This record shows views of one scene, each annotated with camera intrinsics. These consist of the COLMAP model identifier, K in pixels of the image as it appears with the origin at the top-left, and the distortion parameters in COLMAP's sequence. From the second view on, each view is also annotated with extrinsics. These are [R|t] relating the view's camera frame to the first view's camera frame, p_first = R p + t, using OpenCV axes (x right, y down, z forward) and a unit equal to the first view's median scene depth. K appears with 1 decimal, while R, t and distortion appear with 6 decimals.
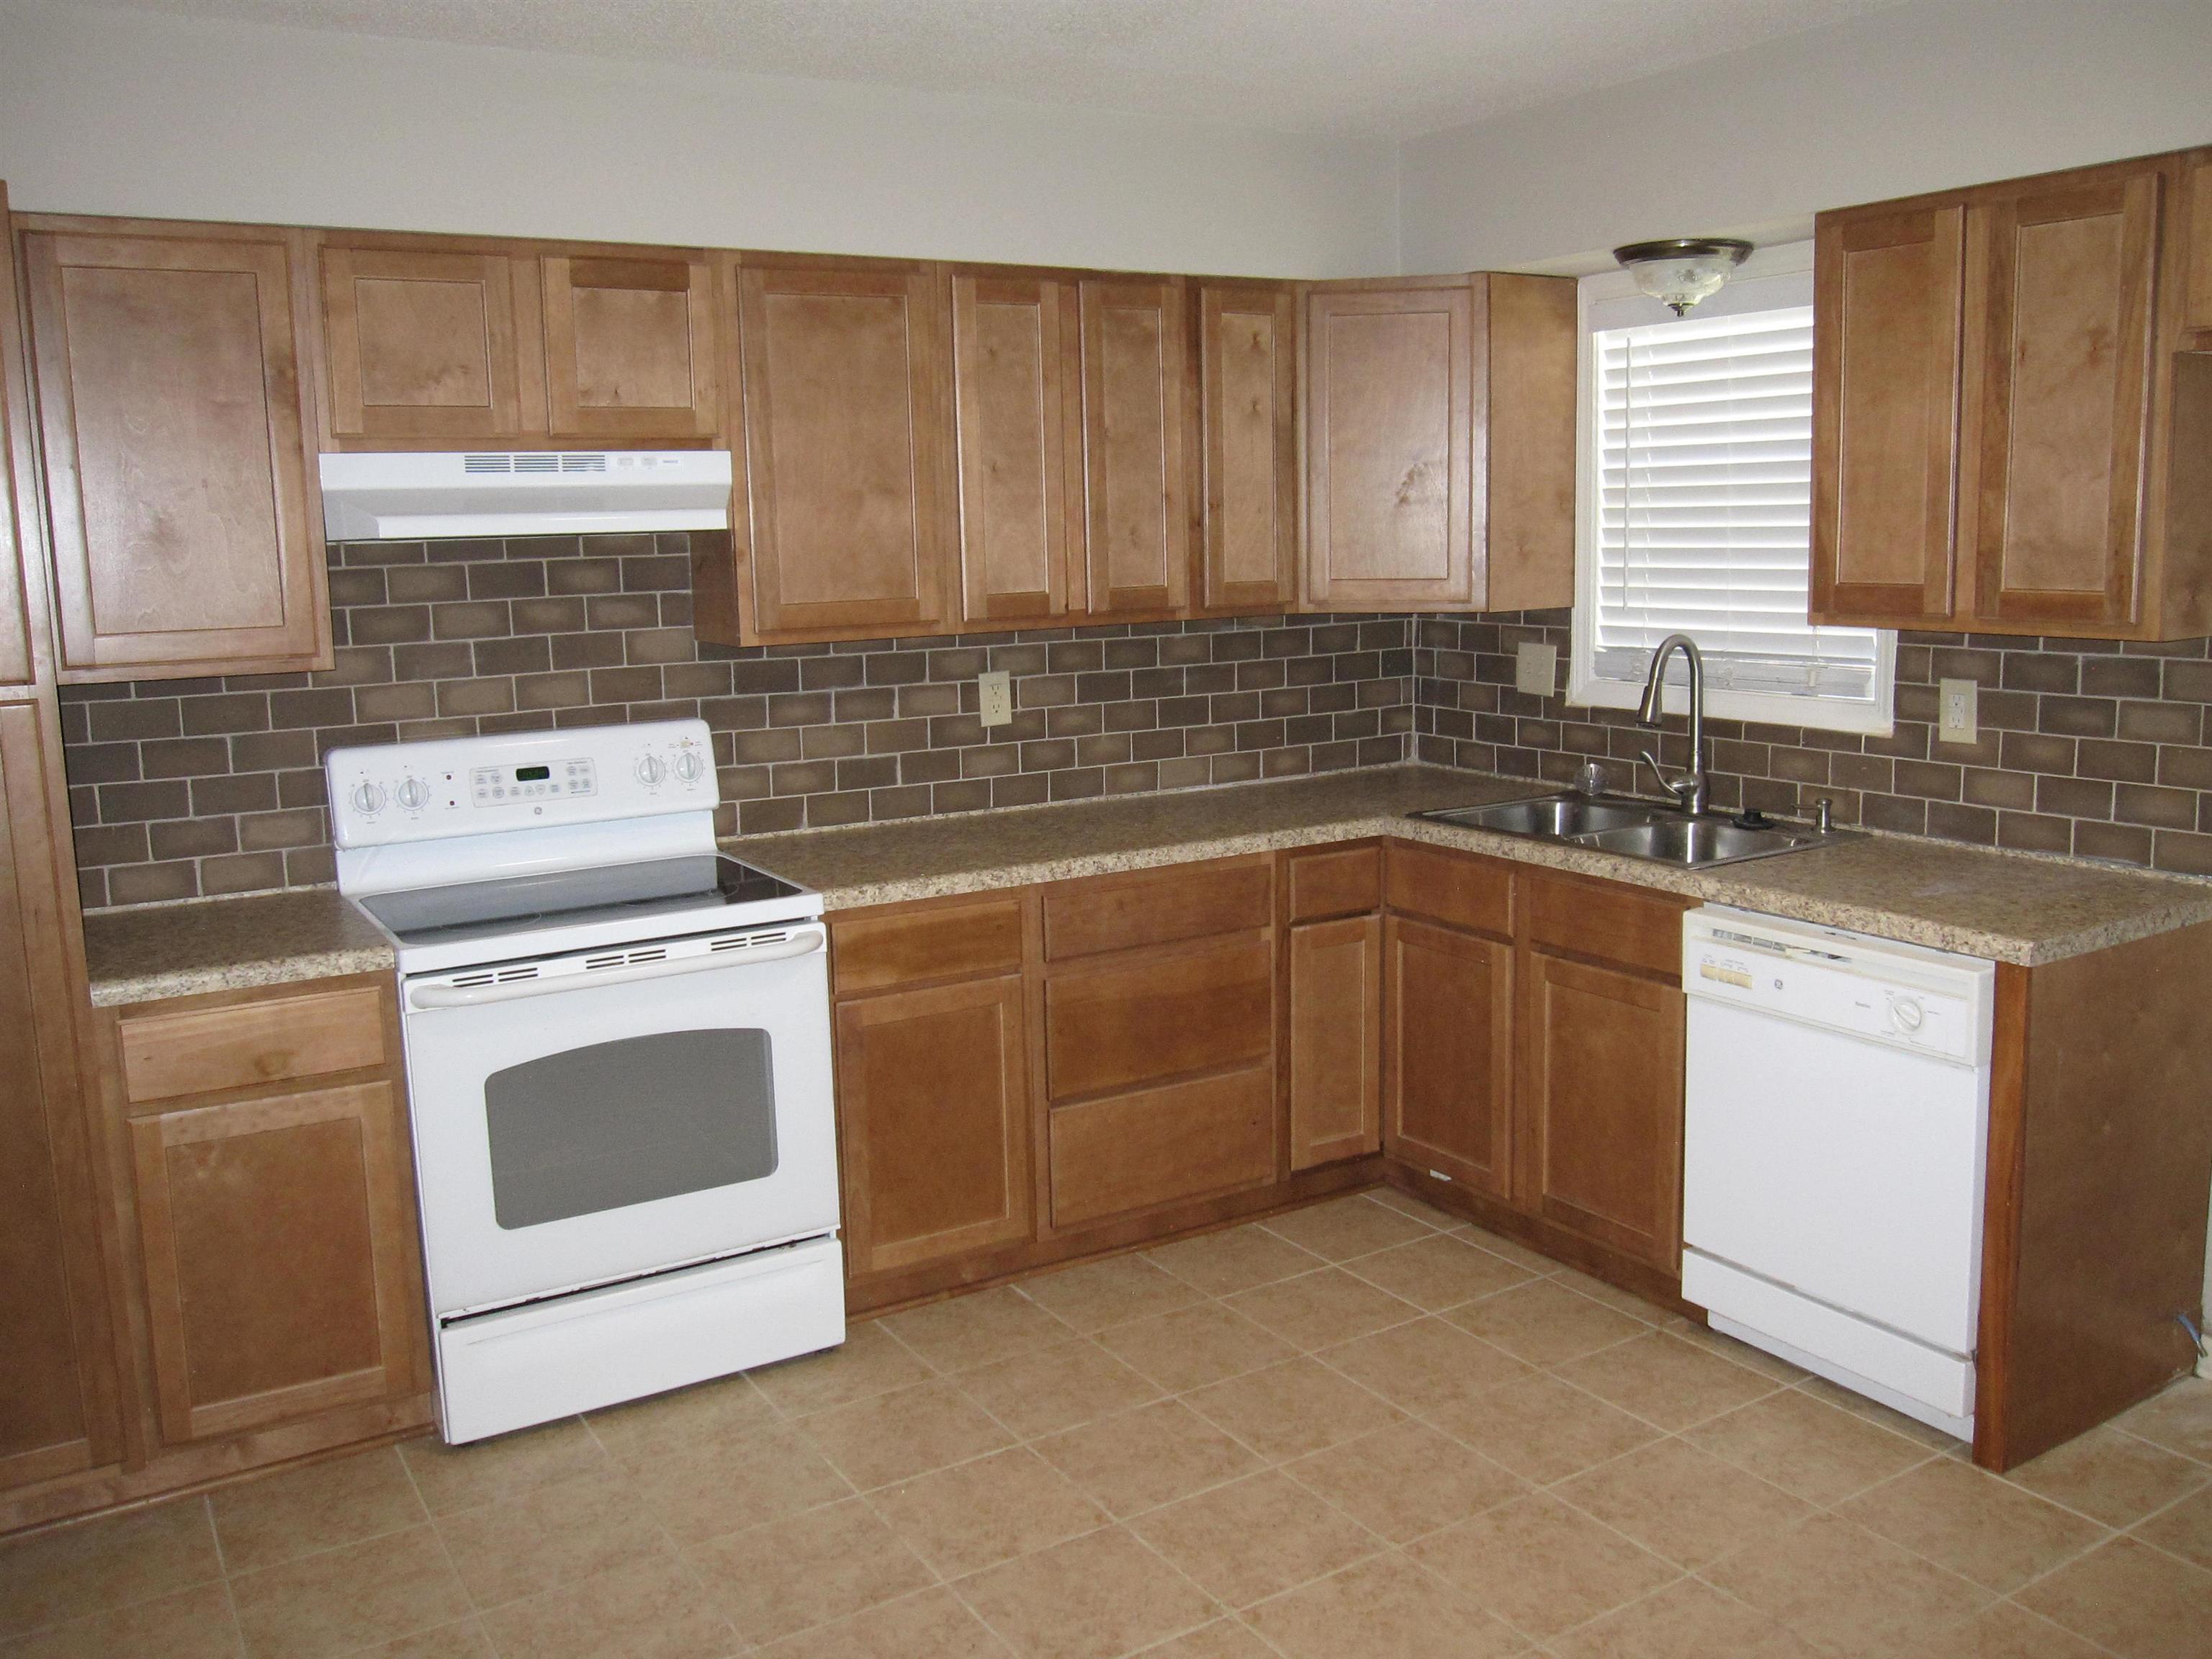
lens RADIAL K [[1843.1, 0, 1109.1], [0, 1843.1, 817.8], [0, 0, 1]] dist [-0.080240, 0.053755]
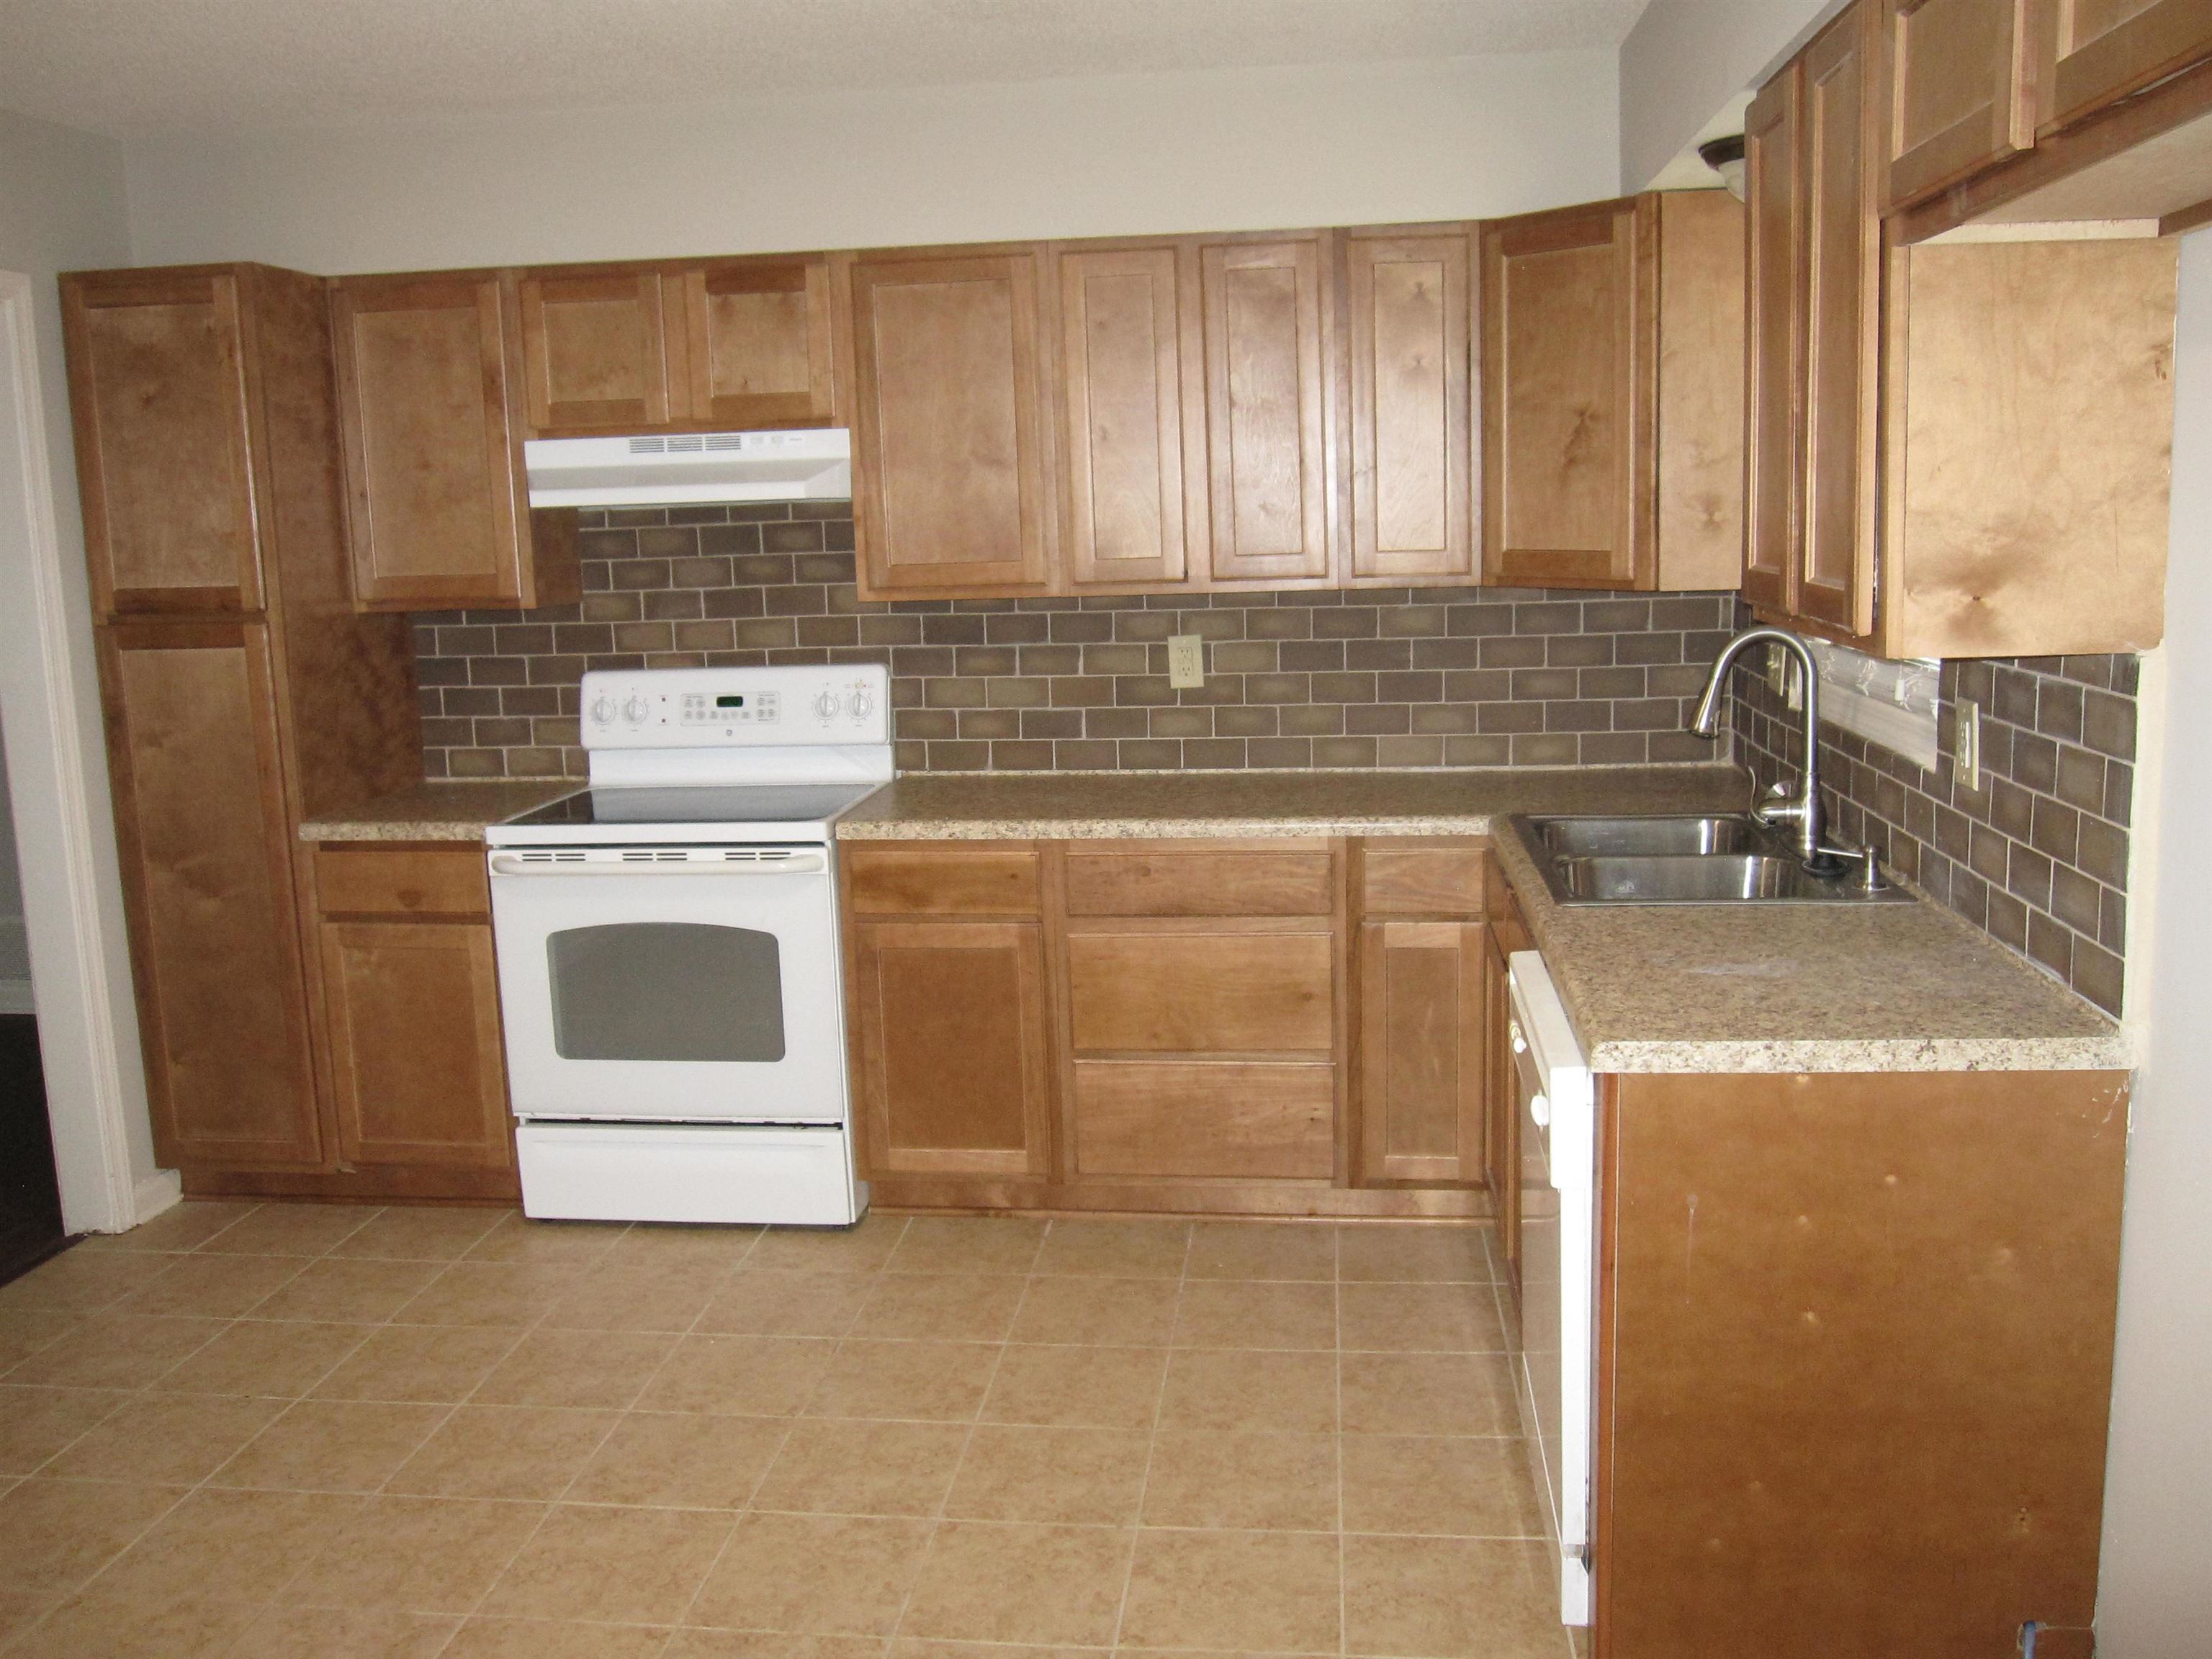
lens RADIAL K [[1843.1, 0, 1106.6], [0, 1843.1, 818.1], [0, 0, 1]] dist [-0.080240, 0.053755]
pose [[0.784406, 0.104718, -0.611344, 0.645018], [-0.087255, 0.994473, 0.058389, -0.041332], [0.614080, 0.007542, 0.789208, 0.206659]]
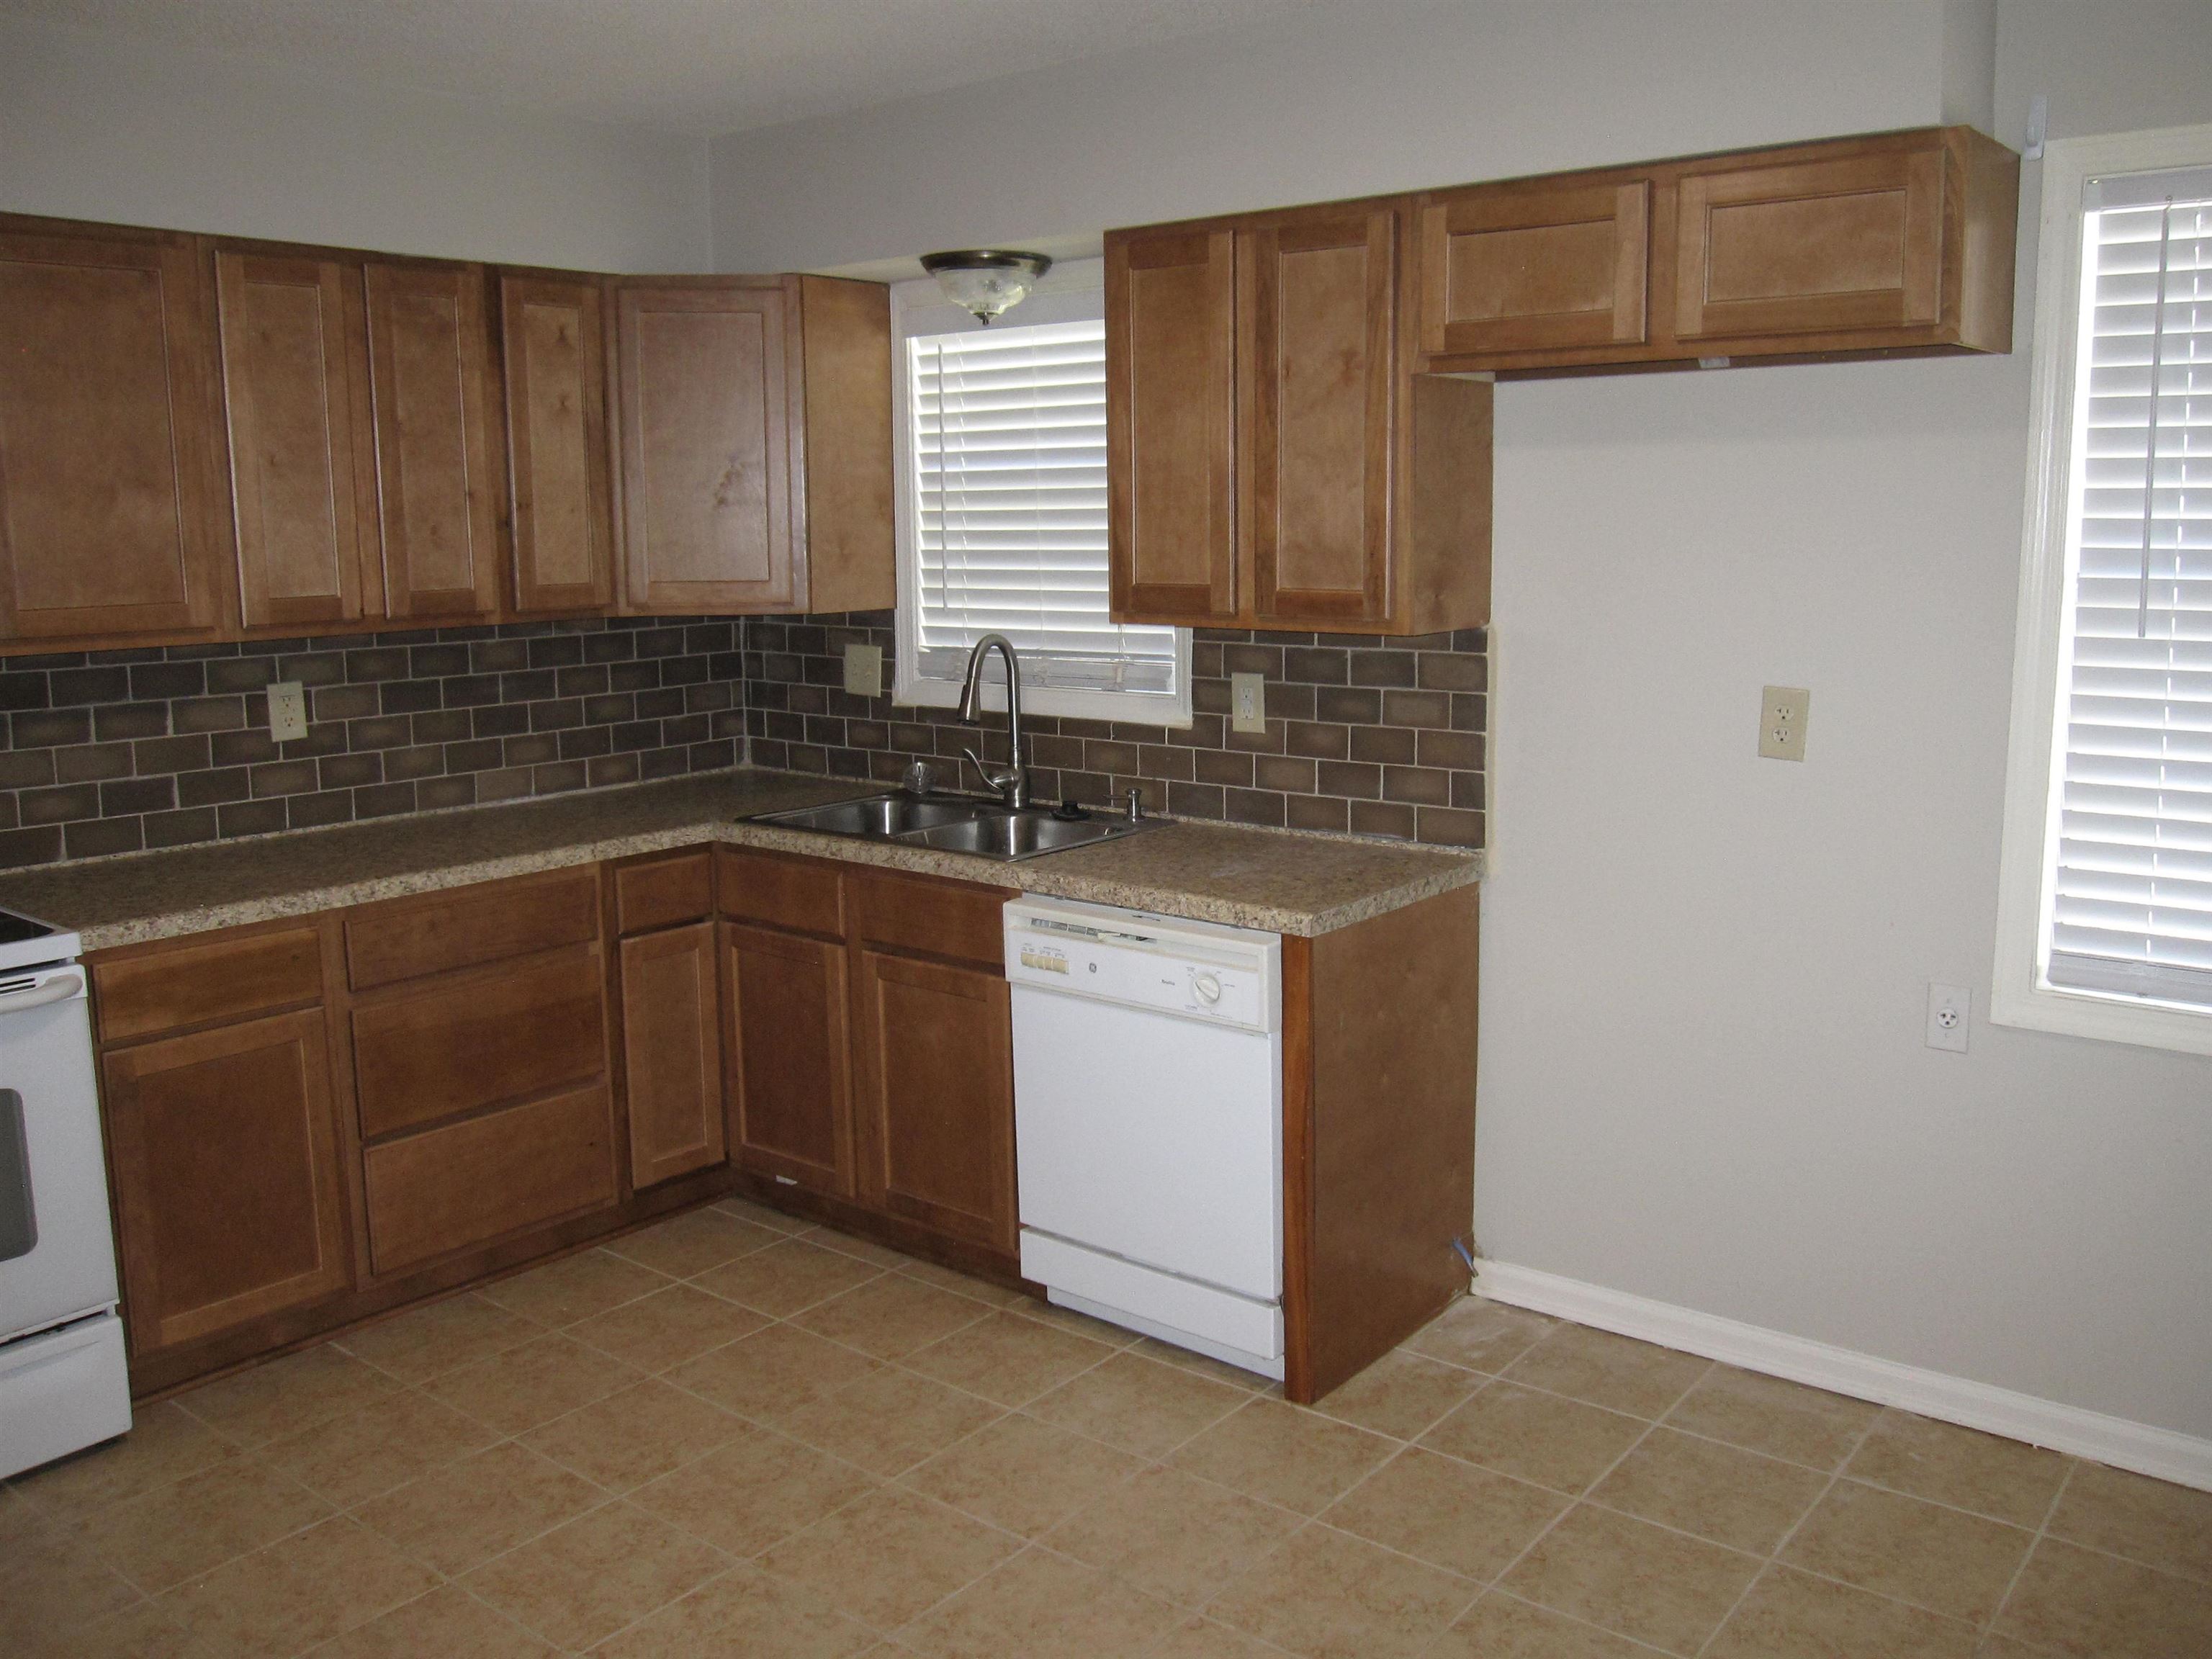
lens RADIAL K [[1843.1, 0, 1110.5], [0, 1843.1, 823.9], [0, 0, 1]] dist [-0.080240, 0.053755]
pose [[0.941337, -0.039474, 0.335150, 0.023739], [0.039181, 0.999203, 0.007639, 0.001244], [-0.335185, 0.005940, 0.942134, 0.002332]]
